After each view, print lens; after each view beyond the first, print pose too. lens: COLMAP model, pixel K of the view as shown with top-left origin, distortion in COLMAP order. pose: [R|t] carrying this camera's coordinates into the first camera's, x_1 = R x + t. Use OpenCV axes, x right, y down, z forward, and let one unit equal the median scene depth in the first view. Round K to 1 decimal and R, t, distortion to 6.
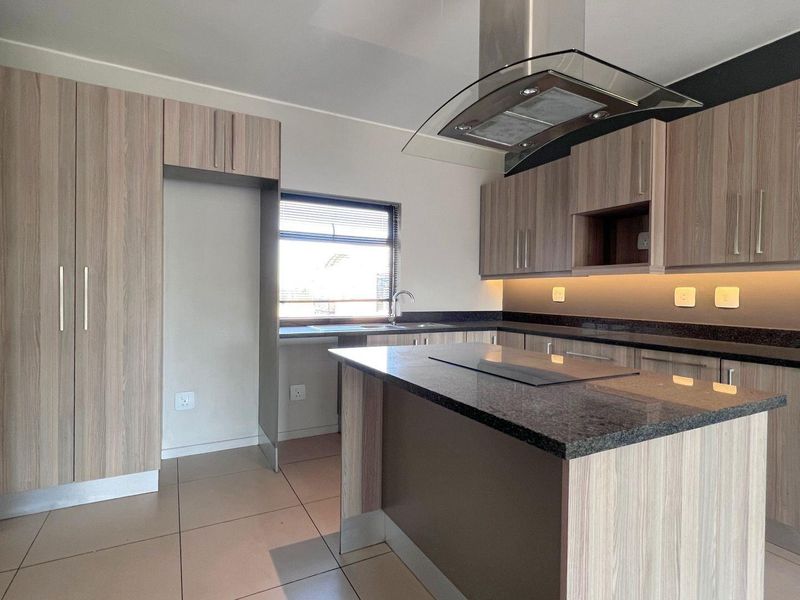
lens RADIAL K [[421.8, 0, 397.4], [0, 421.8, 296.8], [0, 0, 1]] dist [-0.004516, -0.000910]
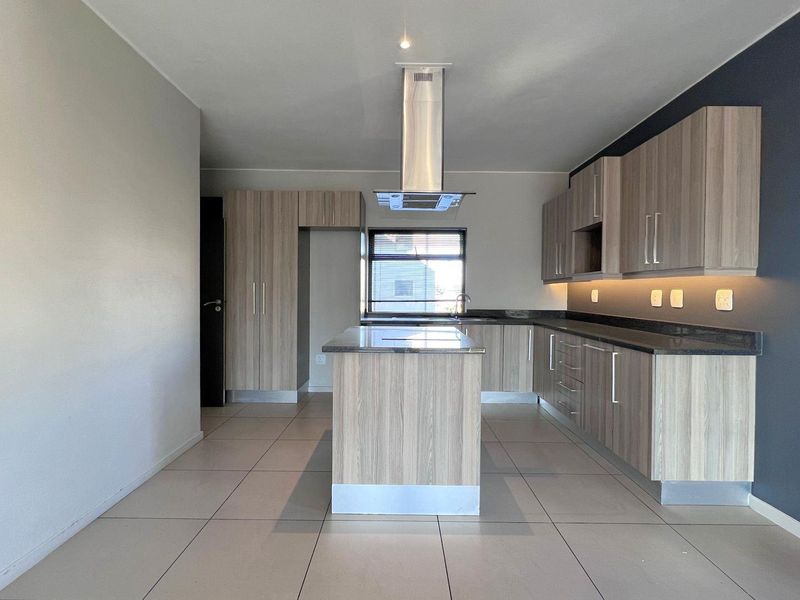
lens RADIAL K [[421.8, 0, 397.4], [0, 421.8, 296.8], [0, 0, 1]] dist [-0.004516, -0.000910]
pose [[0.880374, -0.000775, -0.474279, 0.641646], [-0.001732, 0.999987, -0.004848, 0.003883], [0.474276, 0.005089, 0.880361, -0.390014]]
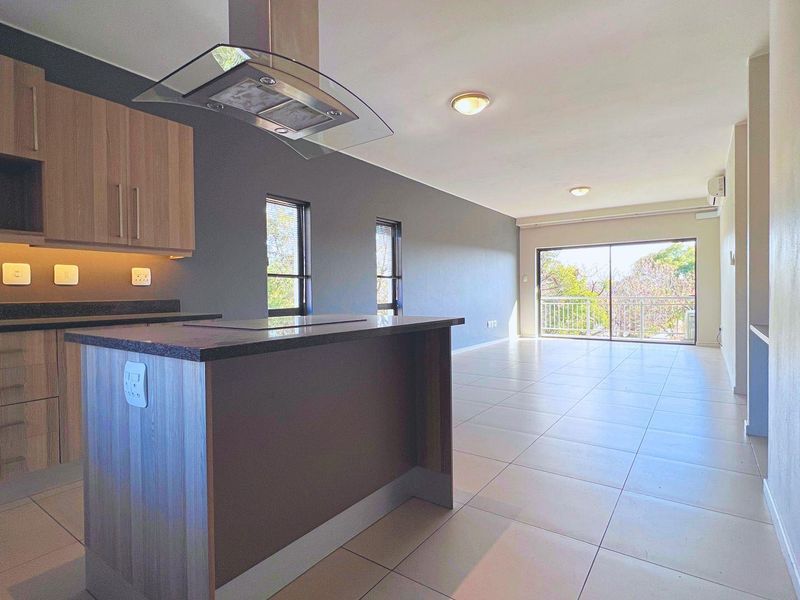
lens RADIAL K [[421.8, 0, 397.4], [0, 421.8, 296.8], [0, 0, 1]] dist [-0.004516, -0.000910]
pose [[-0.440765, -0.023355, 0.897319, -0.501816], [0.013147, 0.999386, 0.032469, 0.032491], [-0.897526, 0.026108, -0.440187, 0.708755]]
